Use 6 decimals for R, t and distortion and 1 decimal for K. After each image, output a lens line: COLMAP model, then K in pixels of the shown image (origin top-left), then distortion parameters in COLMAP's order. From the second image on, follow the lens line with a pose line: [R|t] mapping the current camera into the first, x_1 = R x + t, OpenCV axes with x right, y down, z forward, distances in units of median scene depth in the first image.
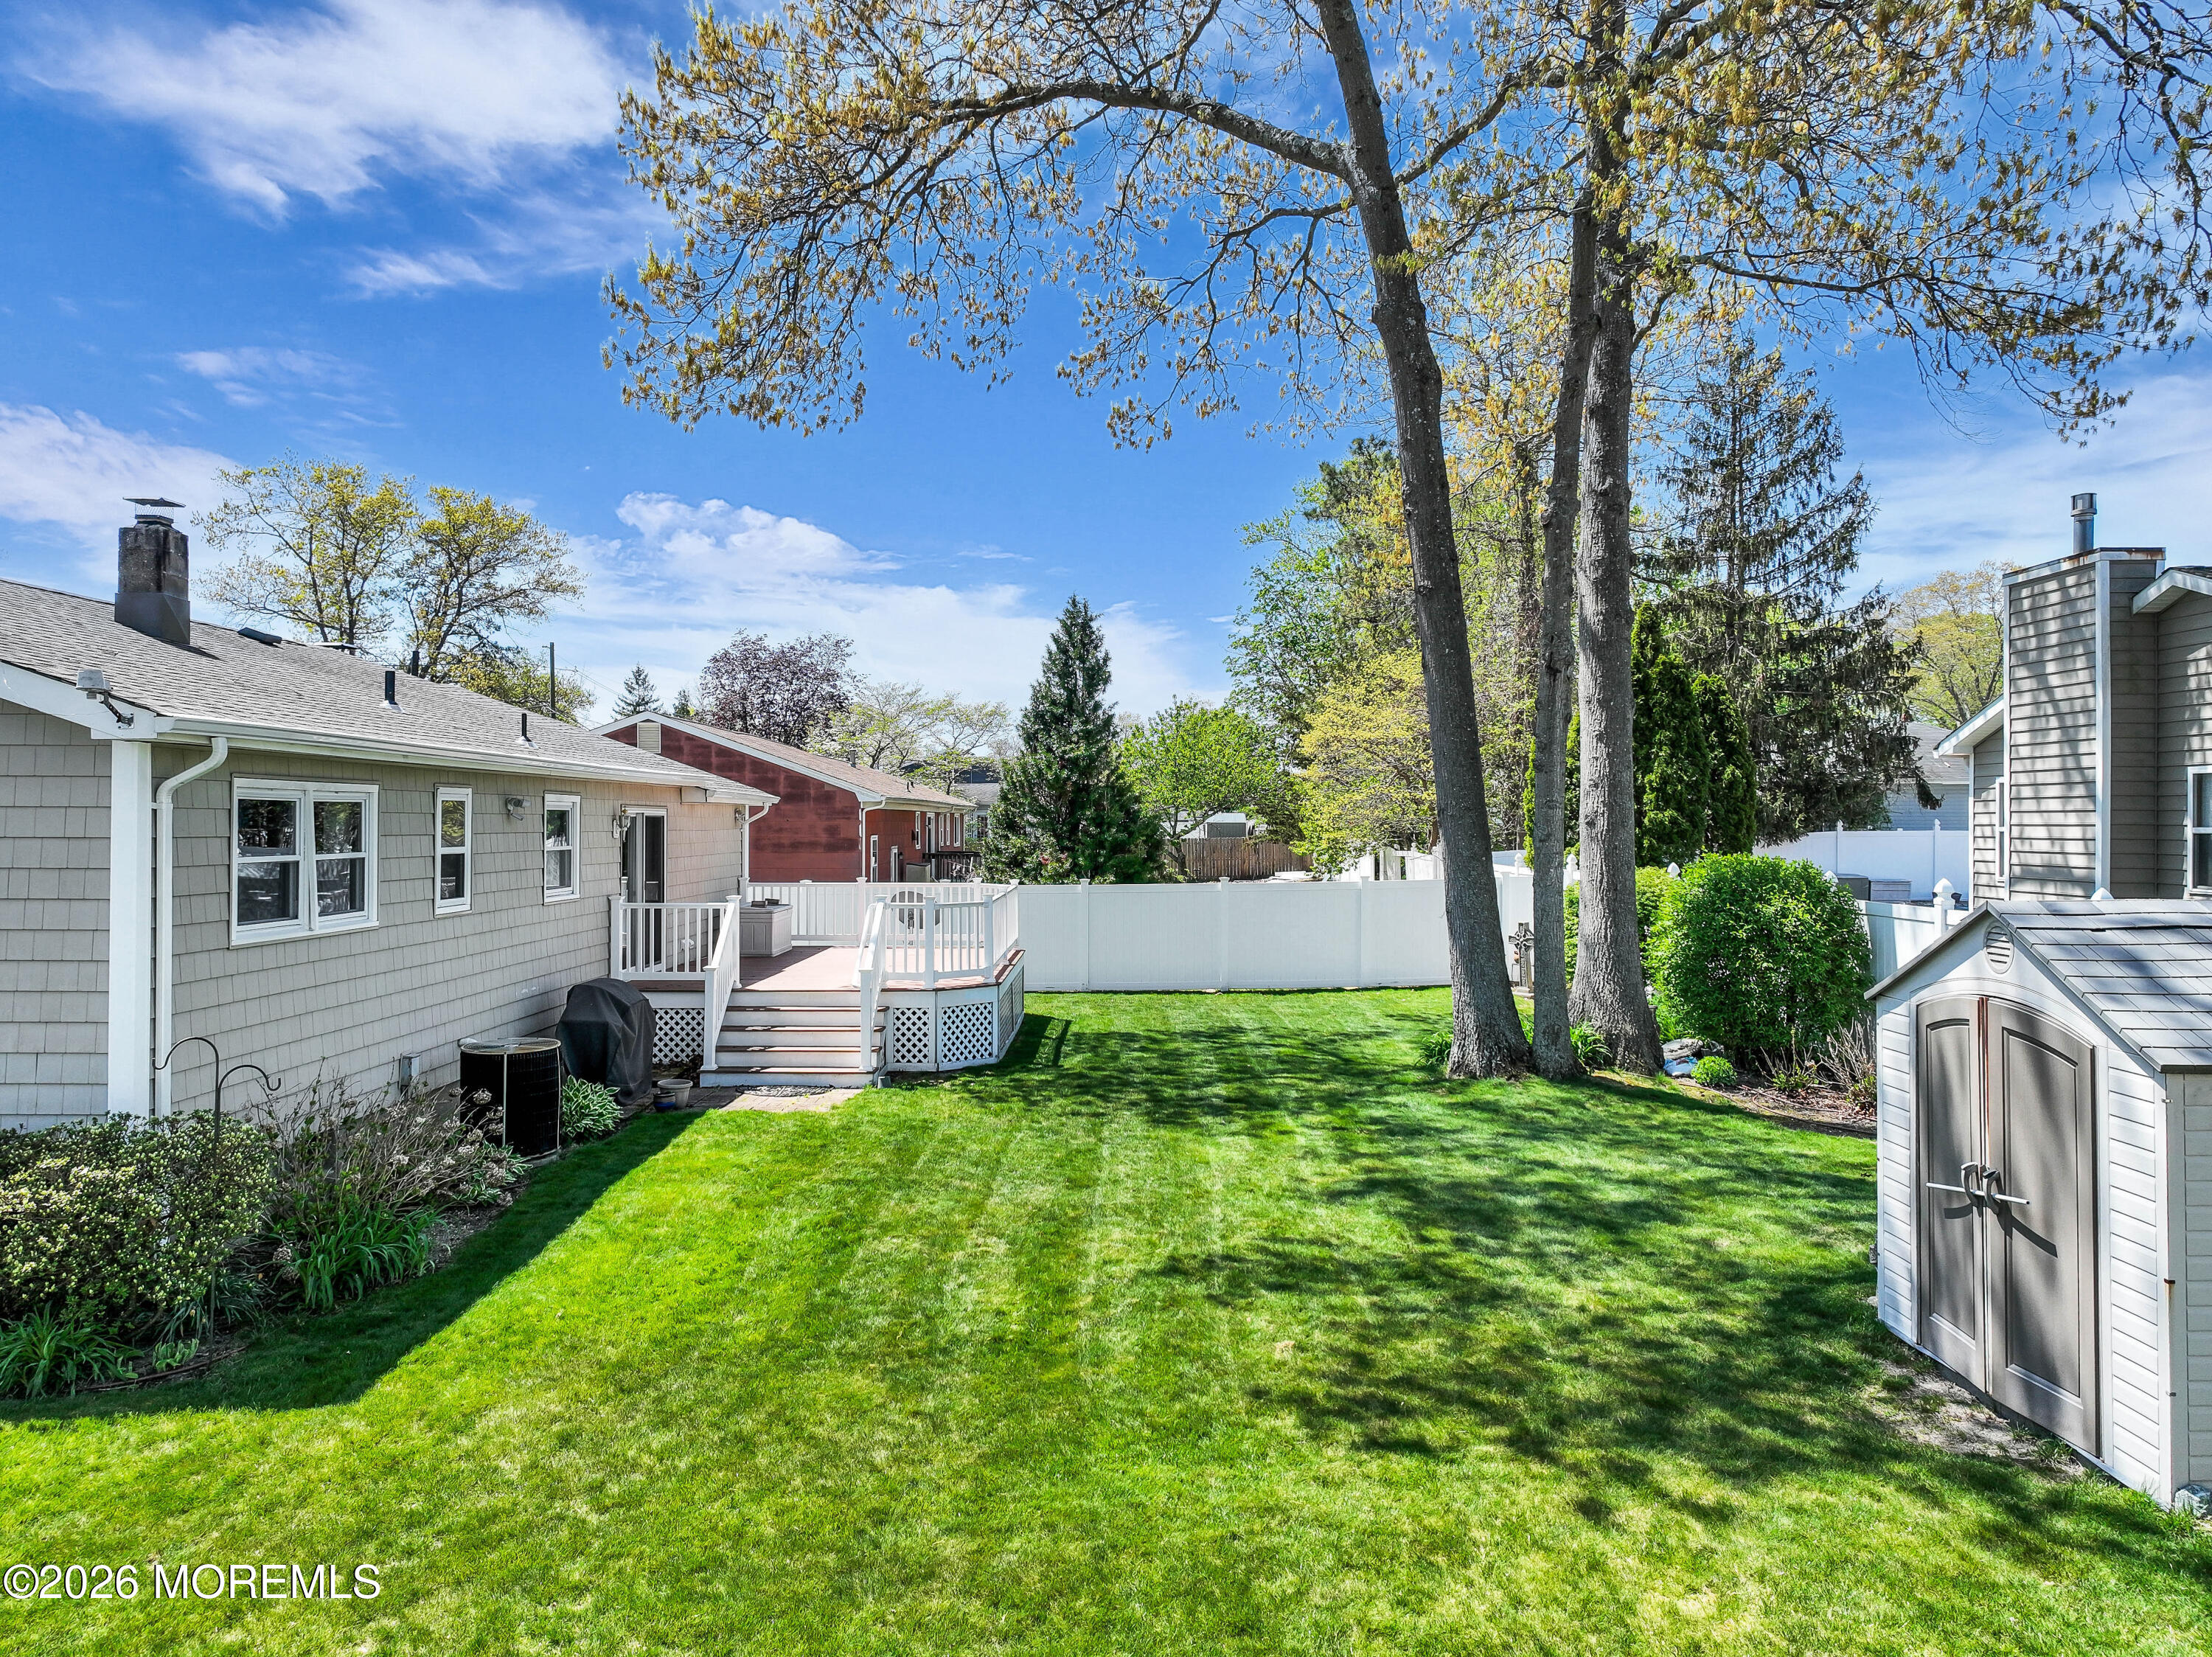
lens RADIAL K [[1550.6, 0, 1147.5], [0, 1550.6, 824.5], [0, 0, 1]] dist [0.004066, 0.001806]
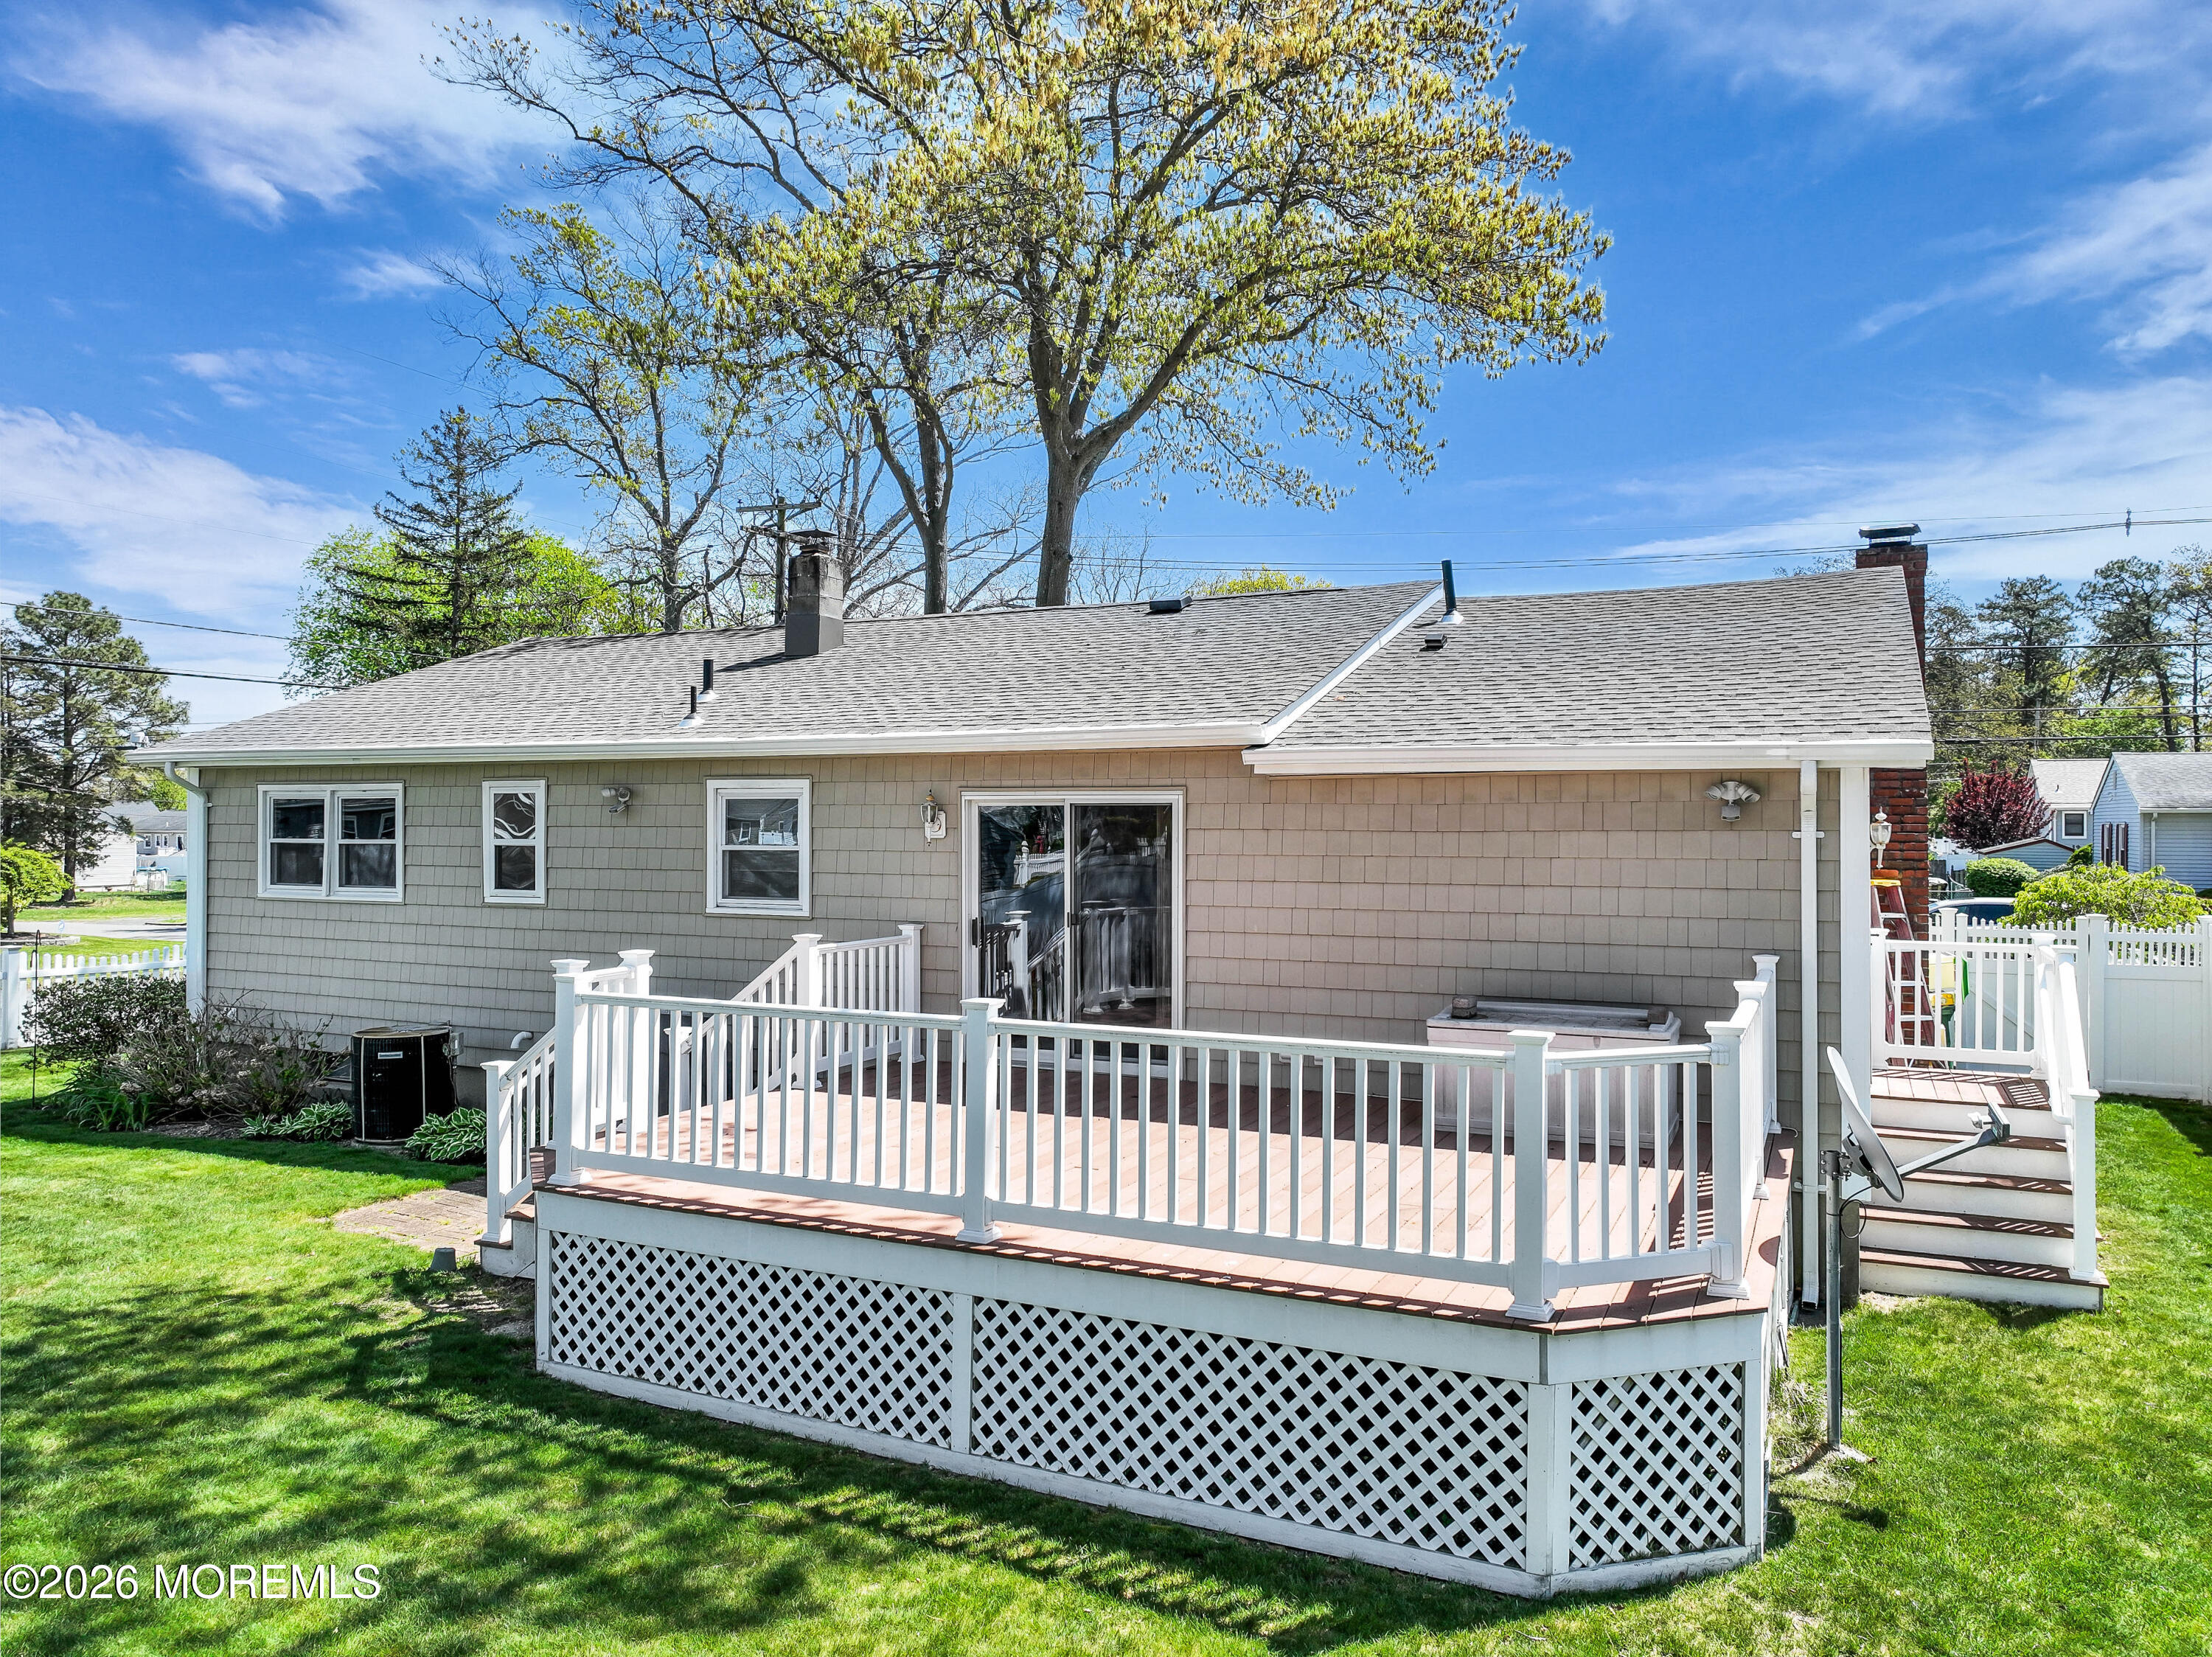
lens RADIAL K [[1550.6, 0, 1147.5], [0, 1550.6, 824.5], [0, 0, 1]] dist [0.004066, 0.001806]
pose [[-0.428280, 0.008741, -0.903604, 0.127647], [0.000180, 0.999954, 0.009588, -0.002003], [0.903646, 0.003943, -0.428262, 0.769349]]
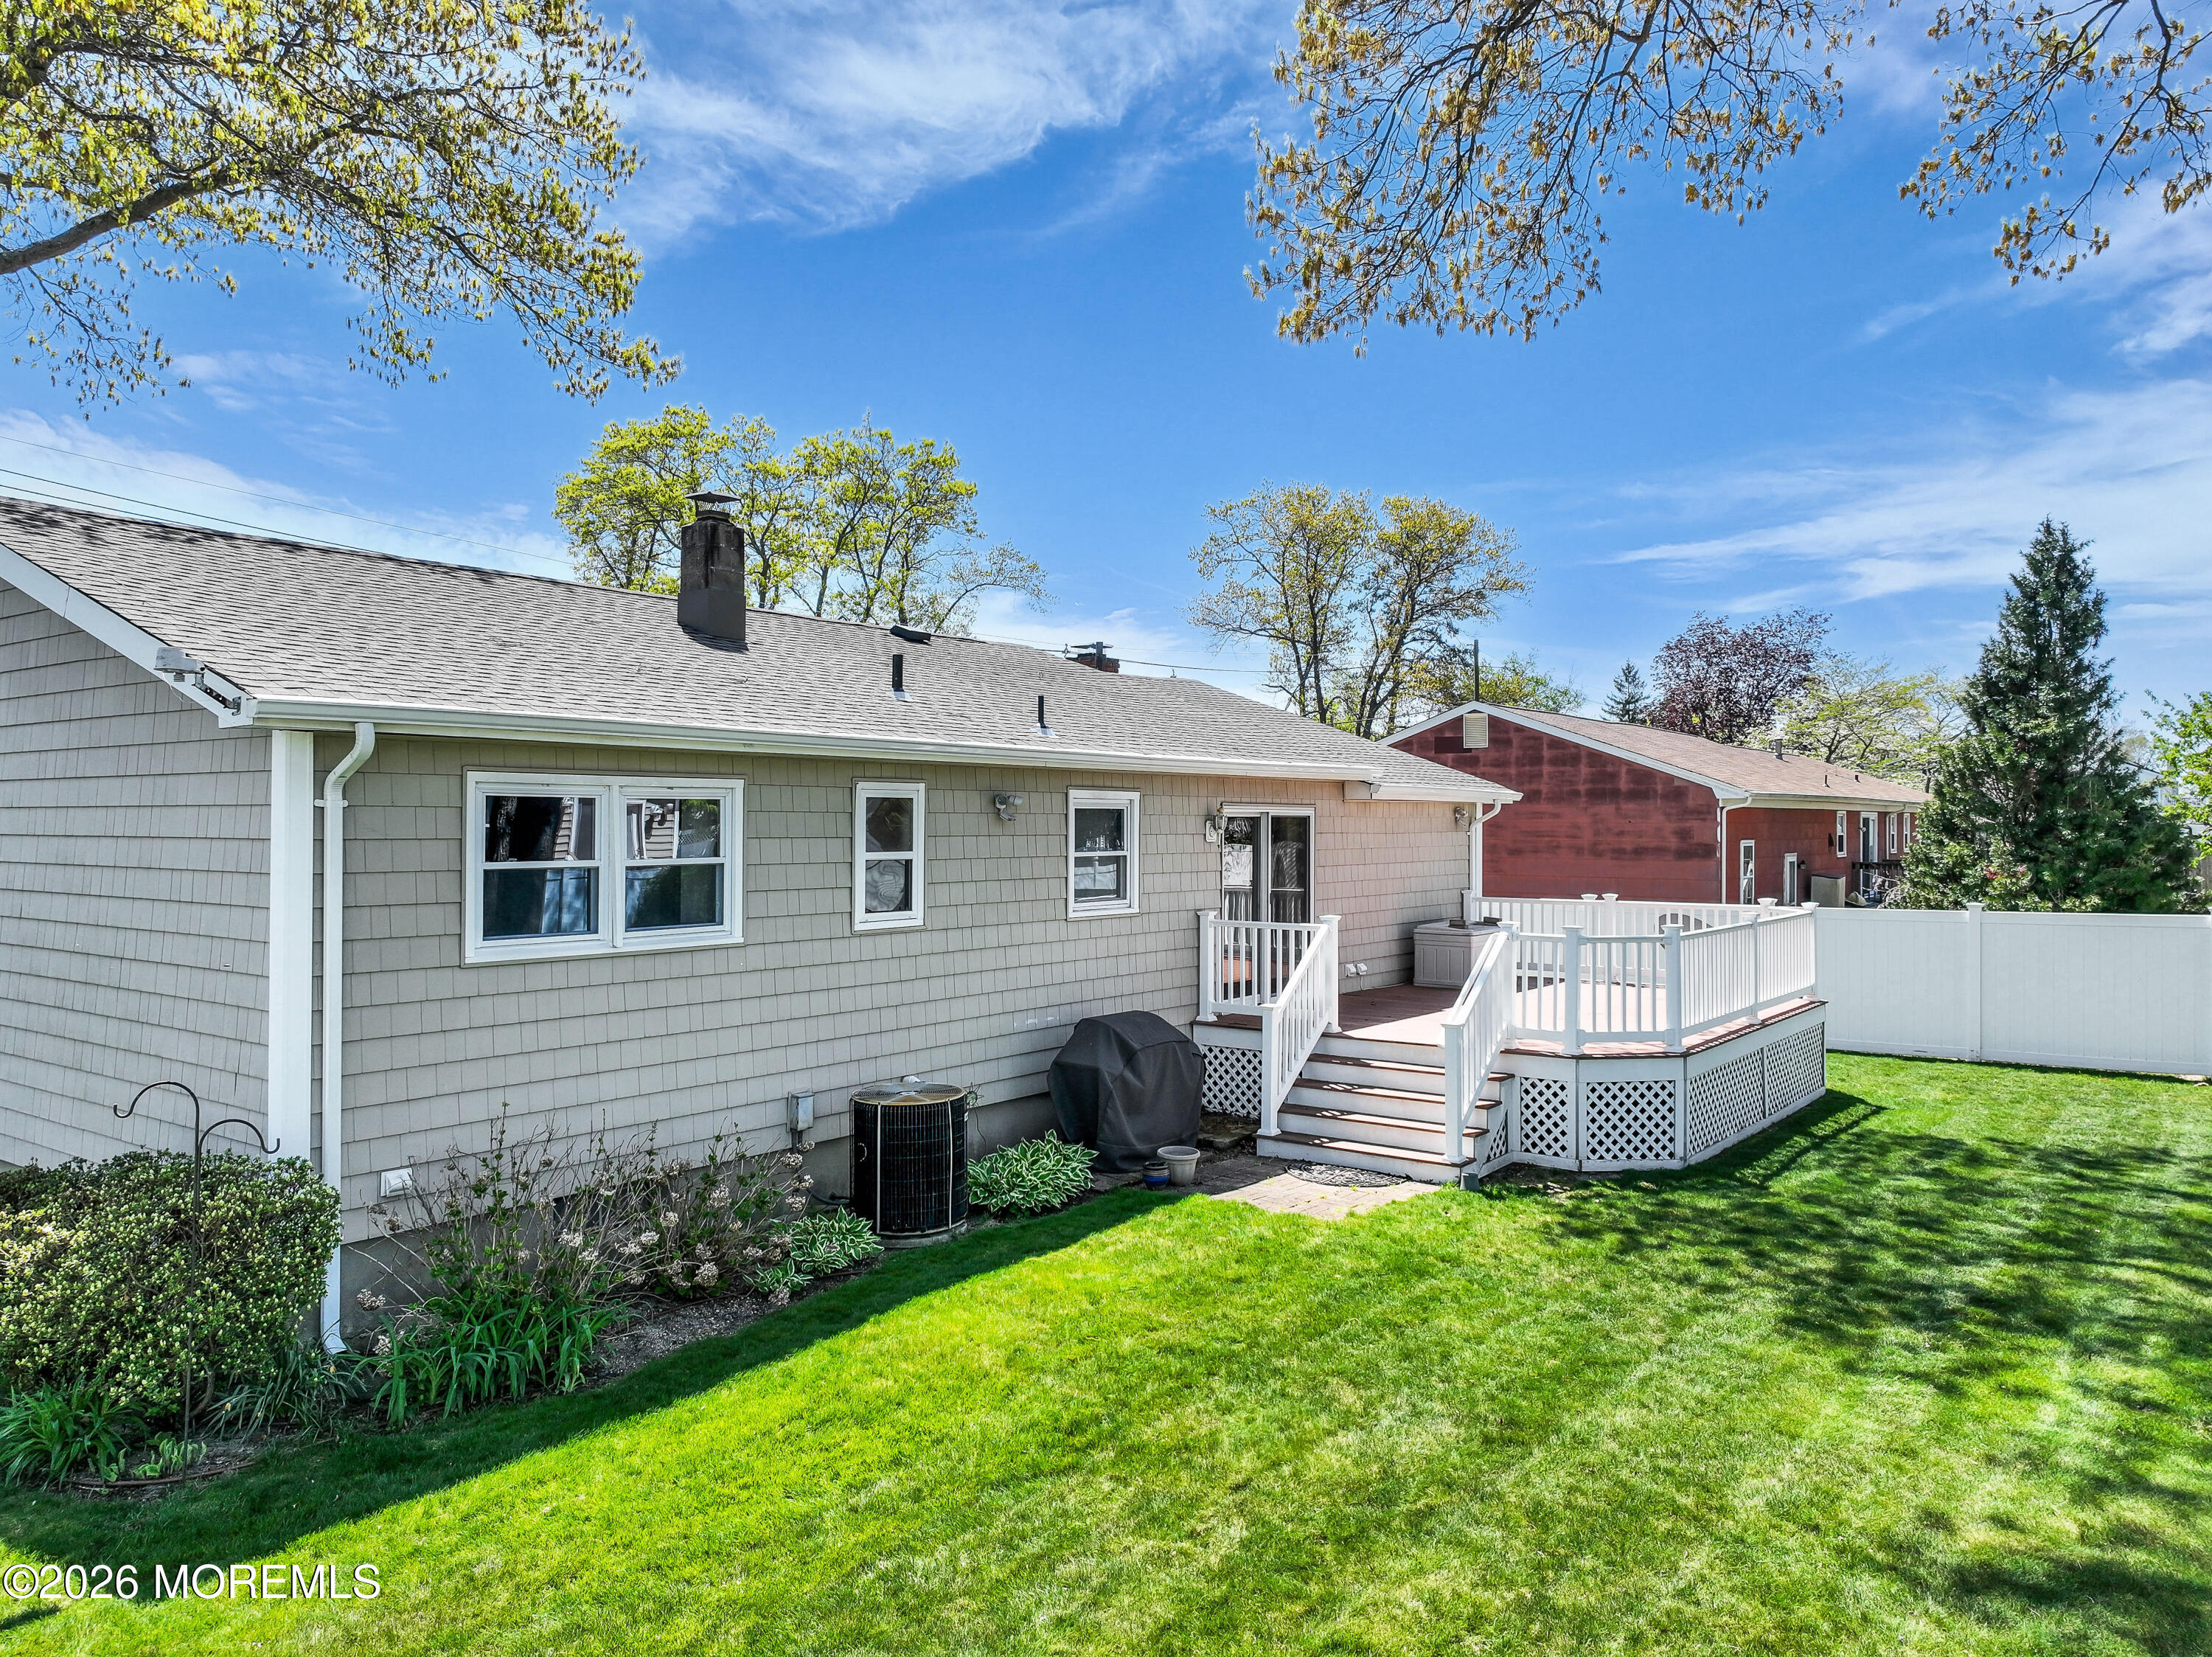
lens RADIAL K [[1550.6, 0, 1147.5], [0, 1550.6, 824.5], [0, 0, 1]] dist [0.004066, 0.001806]
pose [[0.792658, 0.000079, -0.609667, 0.078973], [-0.000986, 0.999999, -0.001153, 0.000159], [0.609666, 0.001515, 0.792657, 0.172487]]
